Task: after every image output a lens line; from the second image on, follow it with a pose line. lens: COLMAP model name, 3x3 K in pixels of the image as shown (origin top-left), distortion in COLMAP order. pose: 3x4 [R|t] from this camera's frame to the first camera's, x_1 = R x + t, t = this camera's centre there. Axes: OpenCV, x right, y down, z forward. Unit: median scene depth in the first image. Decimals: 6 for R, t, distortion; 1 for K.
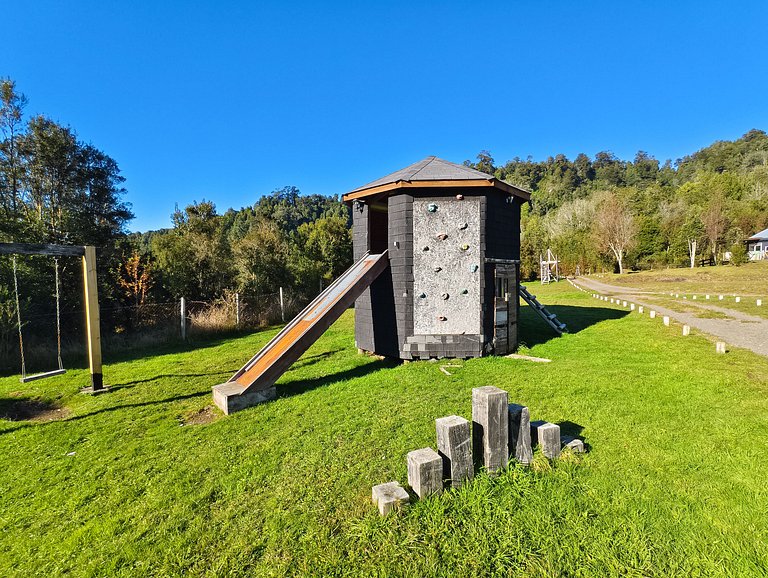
lens RADIAL K [[351.1, 0, 381.4], [0, 351.1, 291.6], [0, 0, 1]] dist [-0.043716, 0.000209]
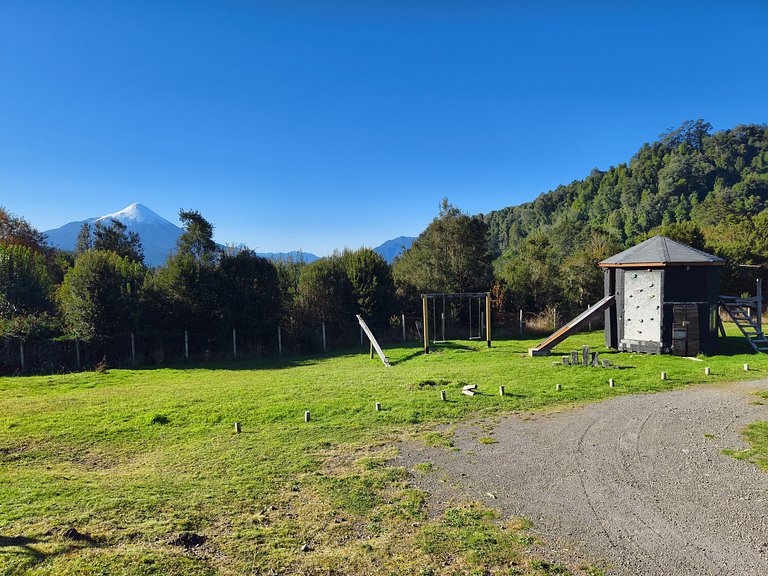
lens RADIAL K [[502.7, 0, 385.9], [0, 502.7, 281.3], [0, 0, 1]] dist [0.002740, -0.001852]
pose [[0.698527, 0.016973, -0.715383, 1.151283], [-0.028449, 0.999587, -0.004062, -0.149227], [0.715018, 0.023189, 0.698721, -1.914524]]
